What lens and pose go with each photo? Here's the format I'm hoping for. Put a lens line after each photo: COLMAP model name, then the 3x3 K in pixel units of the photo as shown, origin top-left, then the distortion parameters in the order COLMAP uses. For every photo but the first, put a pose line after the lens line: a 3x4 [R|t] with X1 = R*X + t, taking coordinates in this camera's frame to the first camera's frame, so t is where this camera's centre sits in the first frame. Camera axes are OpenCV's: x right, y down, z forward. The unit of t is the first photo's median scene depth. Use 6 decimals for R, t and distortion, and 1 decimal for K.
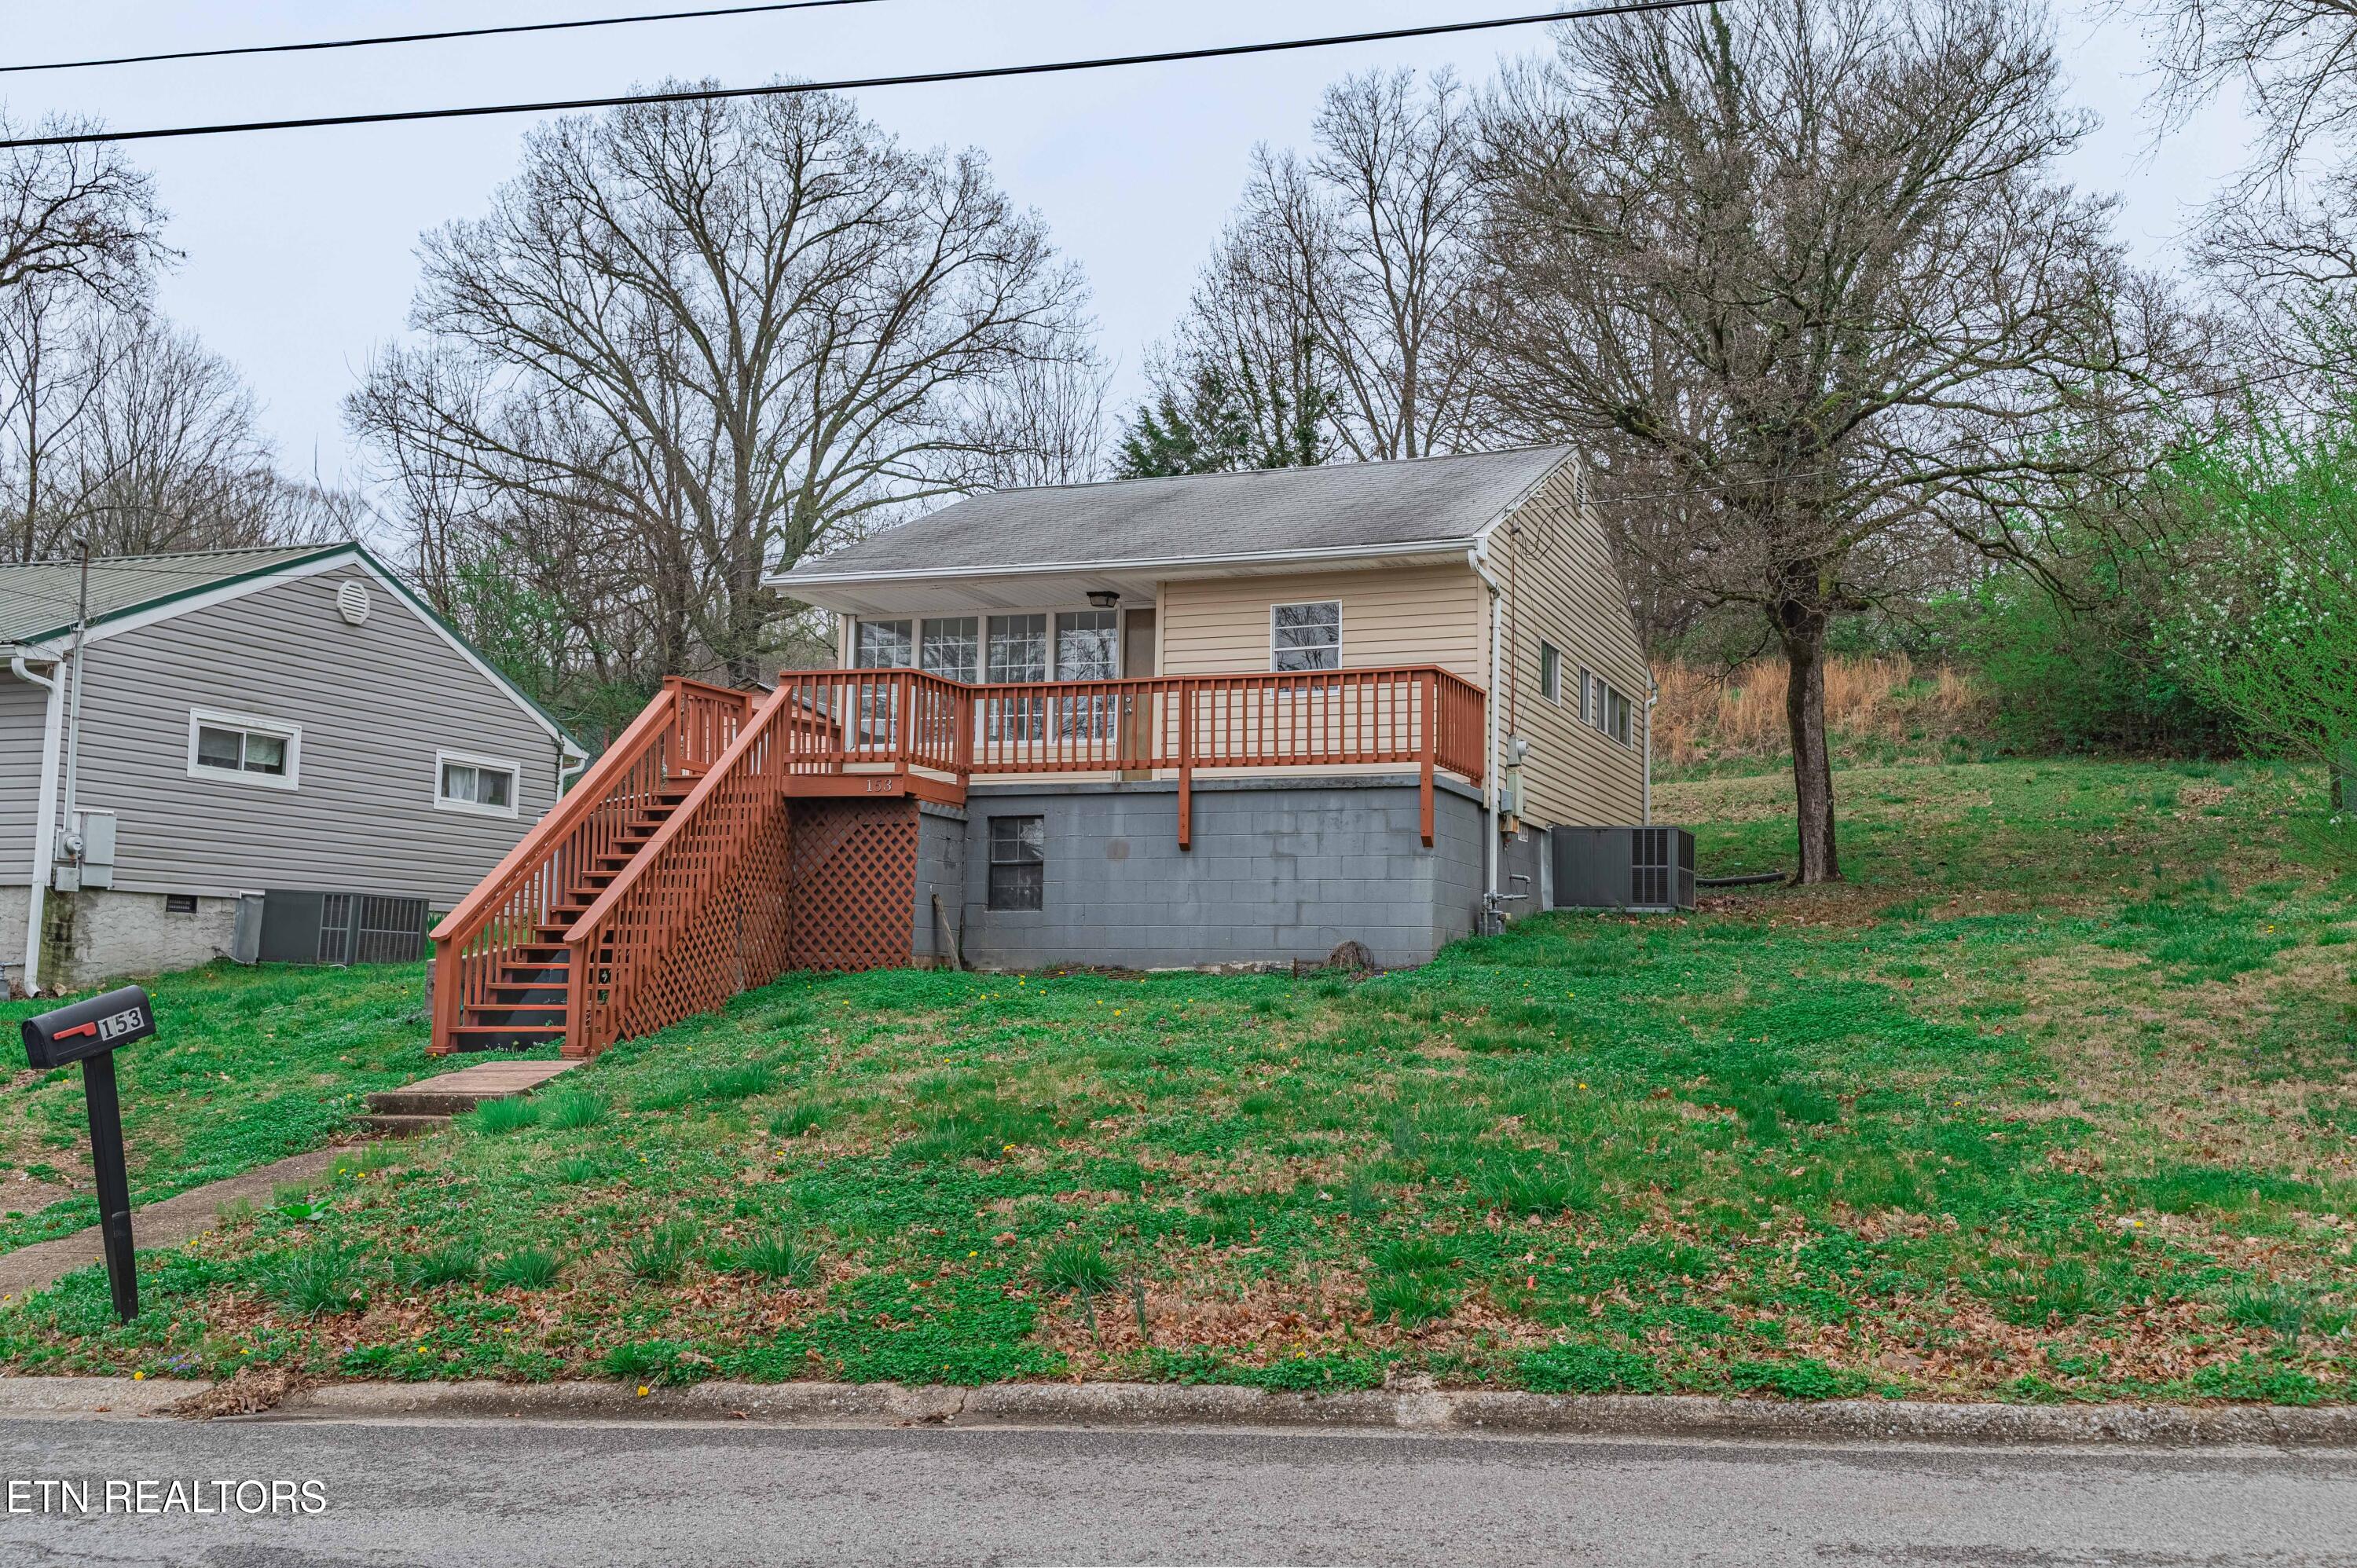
lens RADIAL K [[2263.4, 0, 1139.2], [0, 2263.4, 744.1], [0, 0, 1]] dist [0.144499, -0.010133]
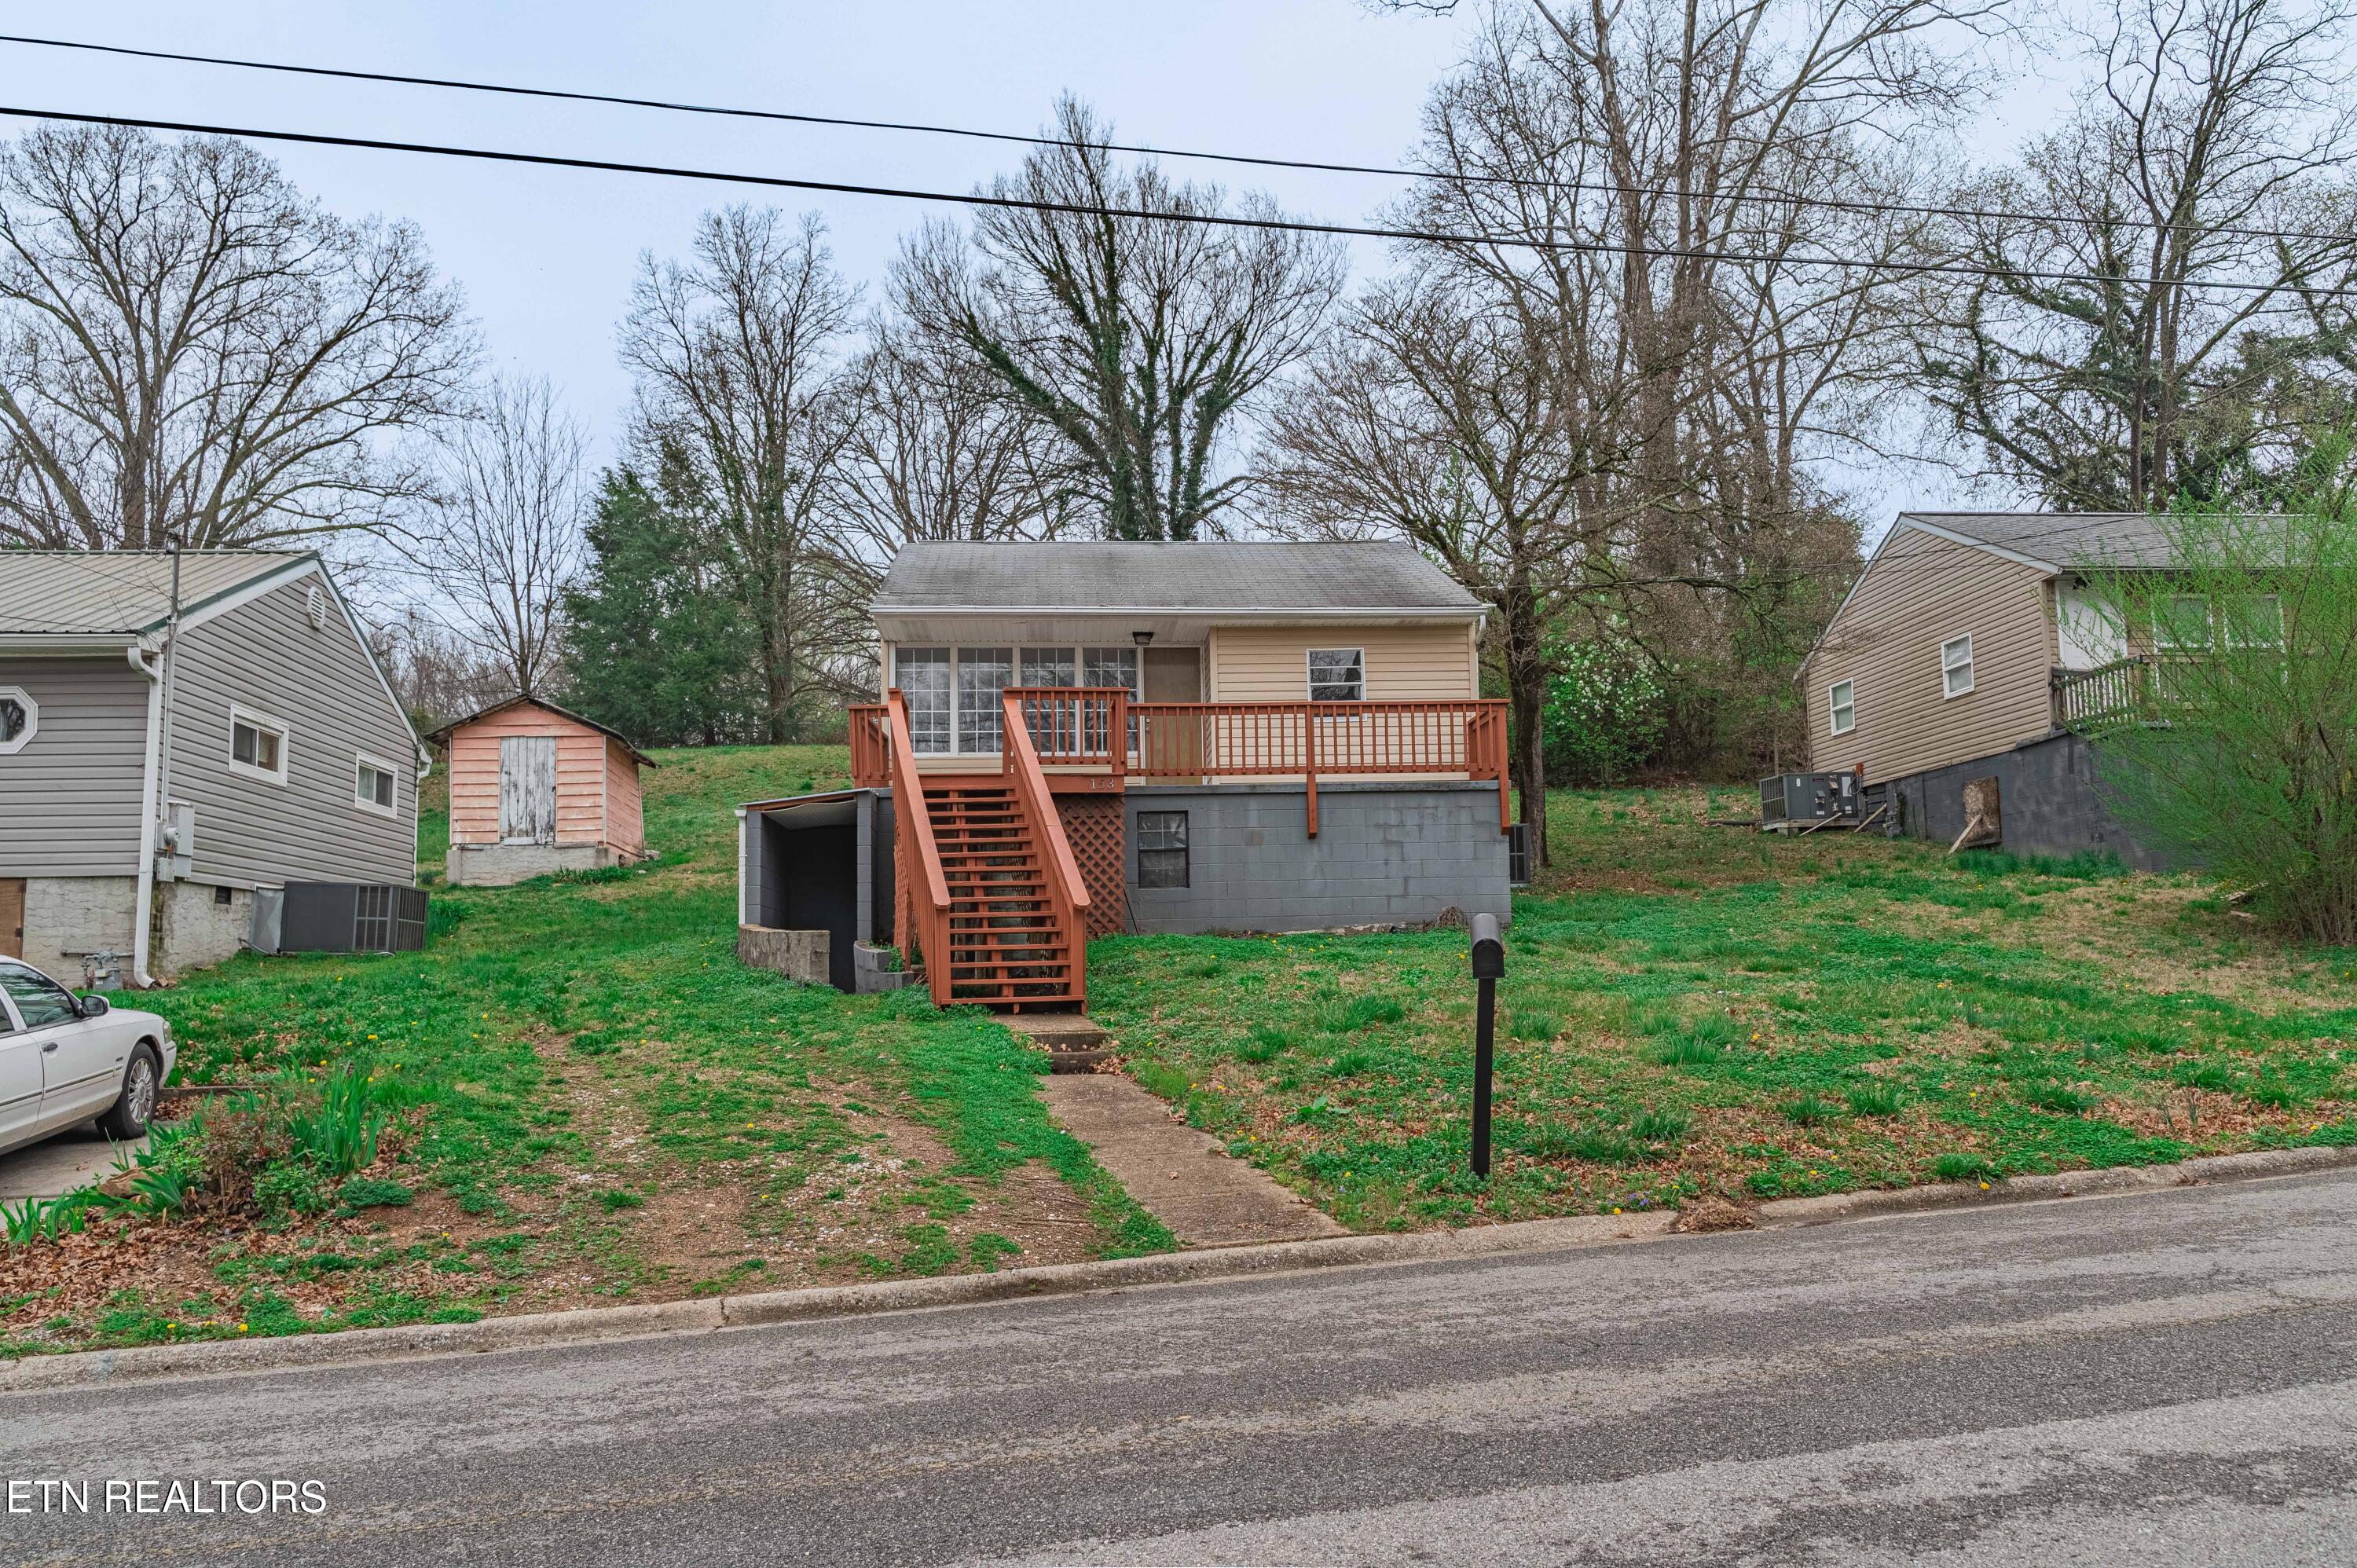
lens RADIAL K [[1865.3, 0, 1178.5], [0, 1865.3, 784.0], [0, 0, 1]] dist [0.091366, -0.193337]
pose [[0.893460, 0.013538, 0.448939, -0.406099], [-0.015007, 0.999887, -0.000285, 0.013747], [-0.448893, -0.006483, 0.893562, 0.073699]]
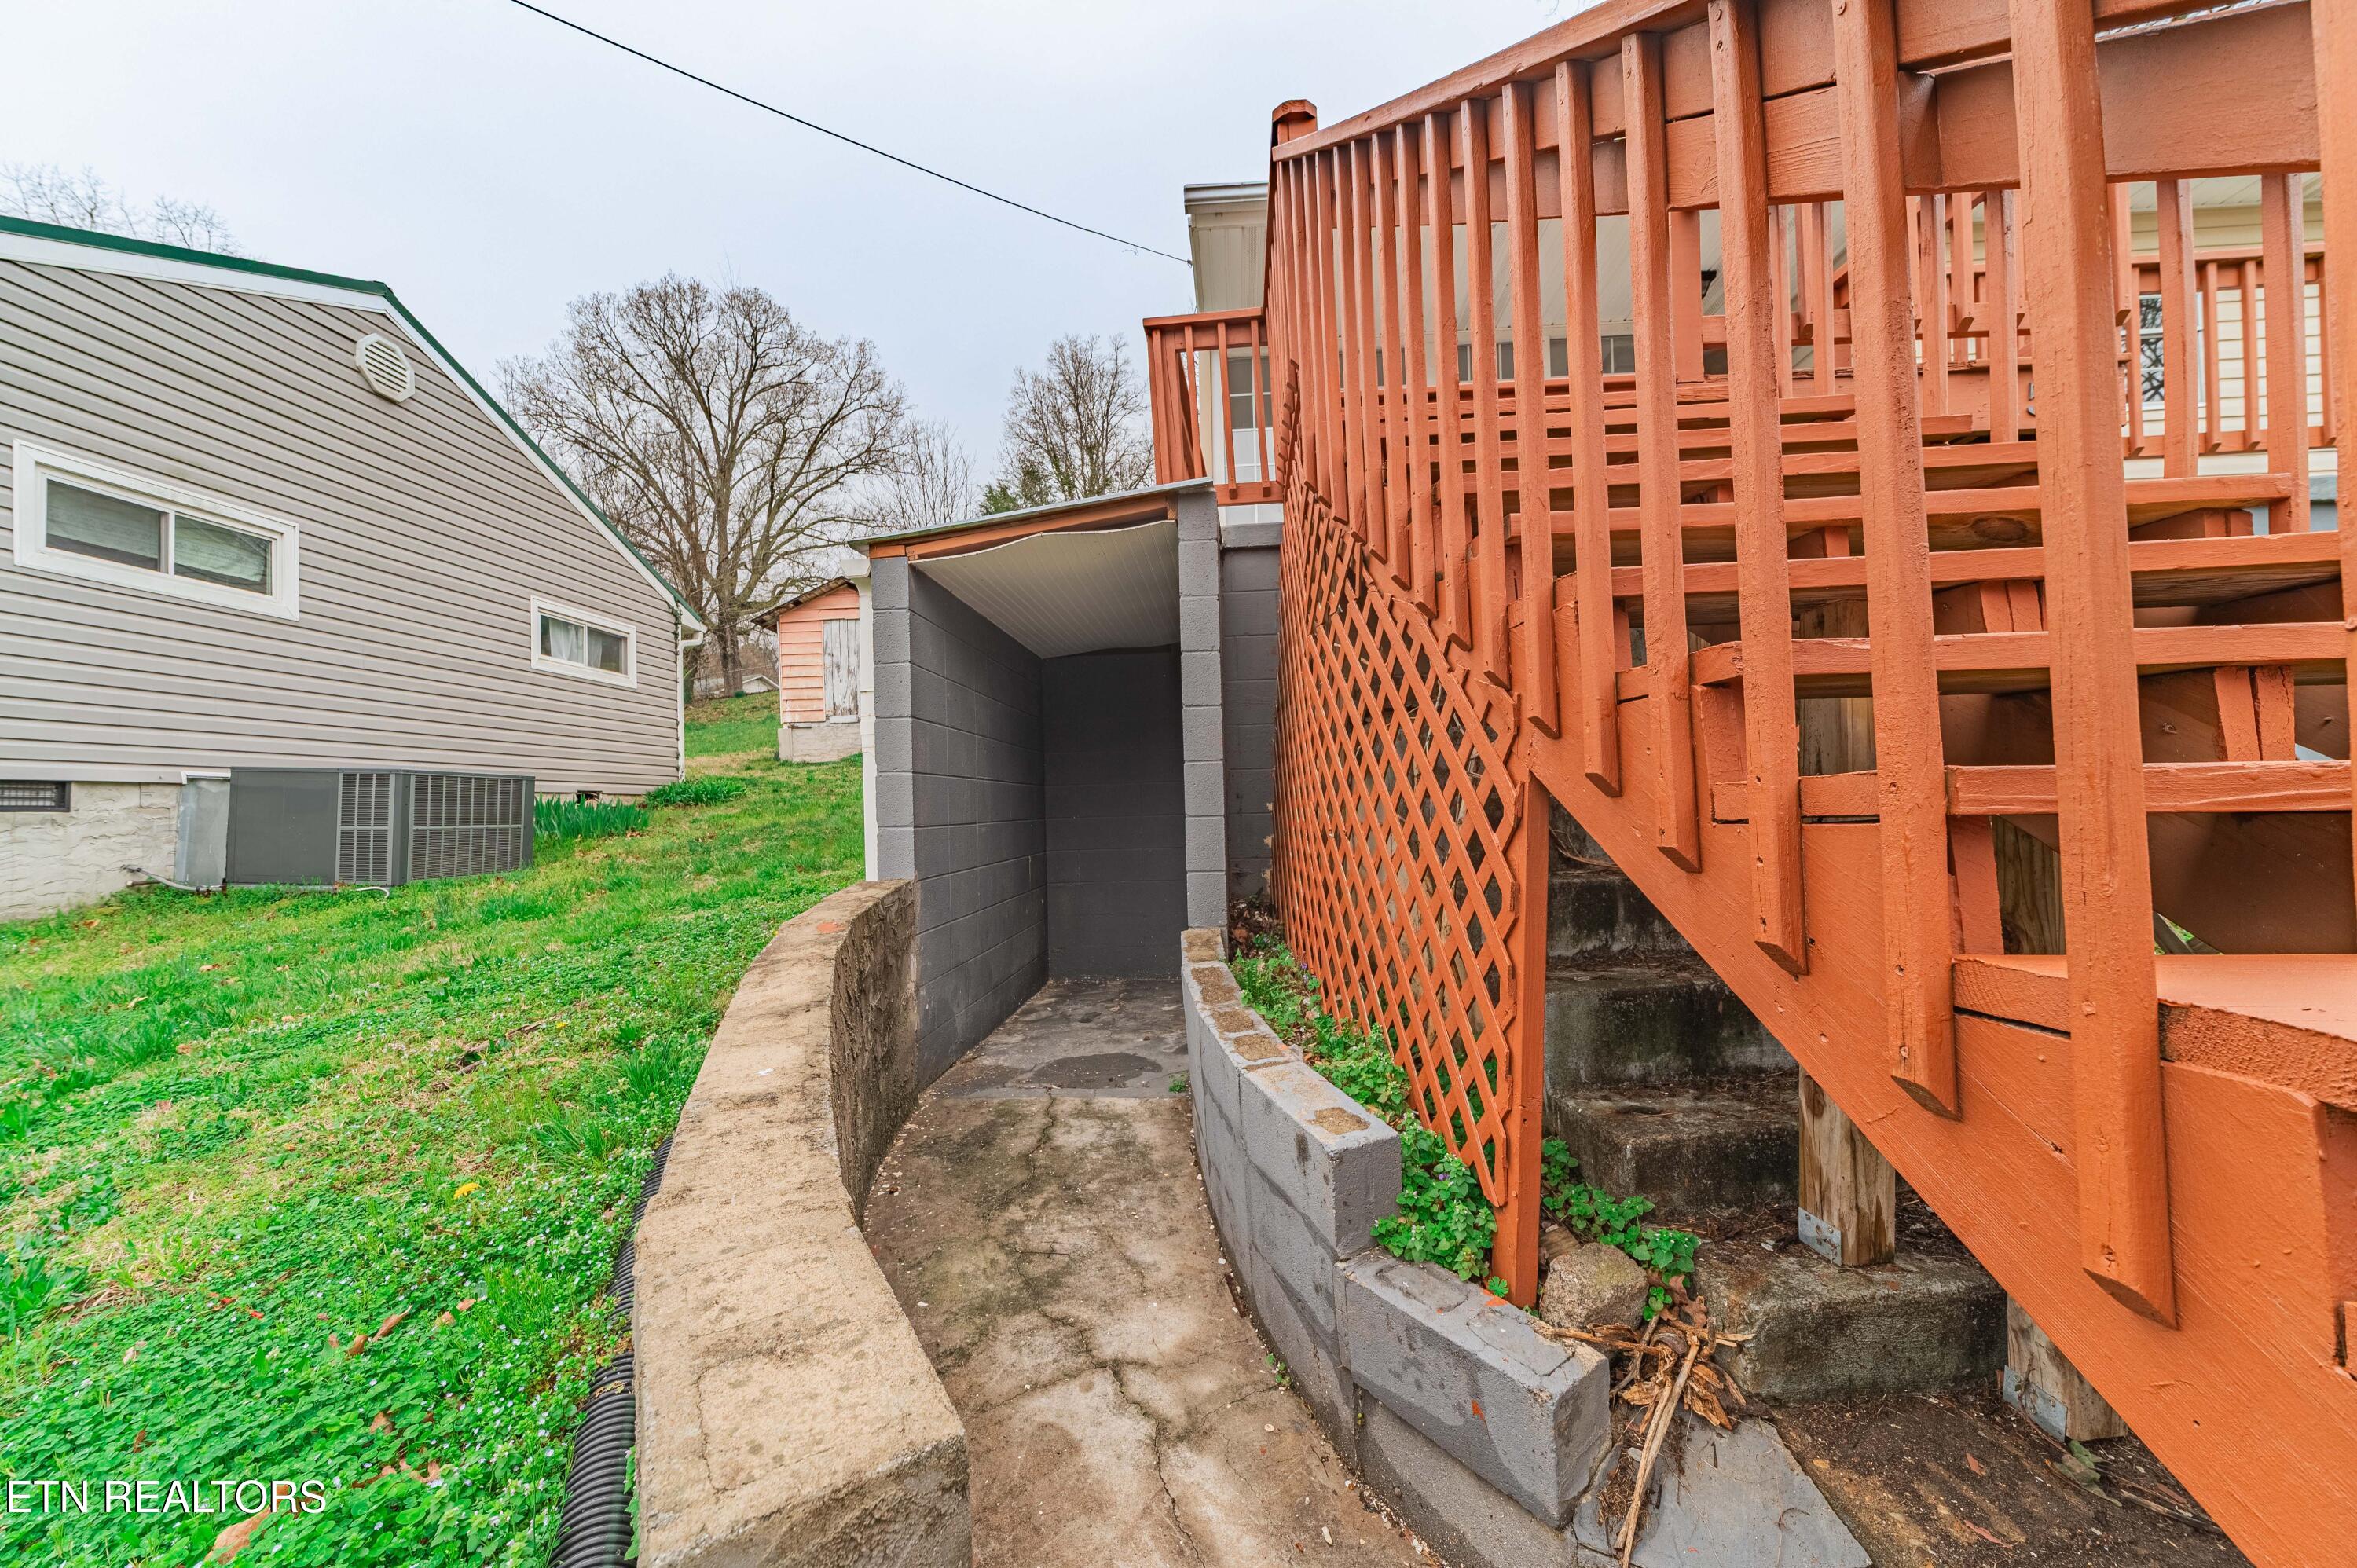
lens RADIAL K [[912.9, 0, 1184.2], [0, 912.9, 769.3], [0, 0, 1]] dist [0.001474, -0.000215]
pose [[0.946407, -0.035200, 0.321054, -0.219157], [0.012848, 0.997359, 0.071477, 0.050001], [-0.322722, -0.063521, 0.944360, 0.698400]]
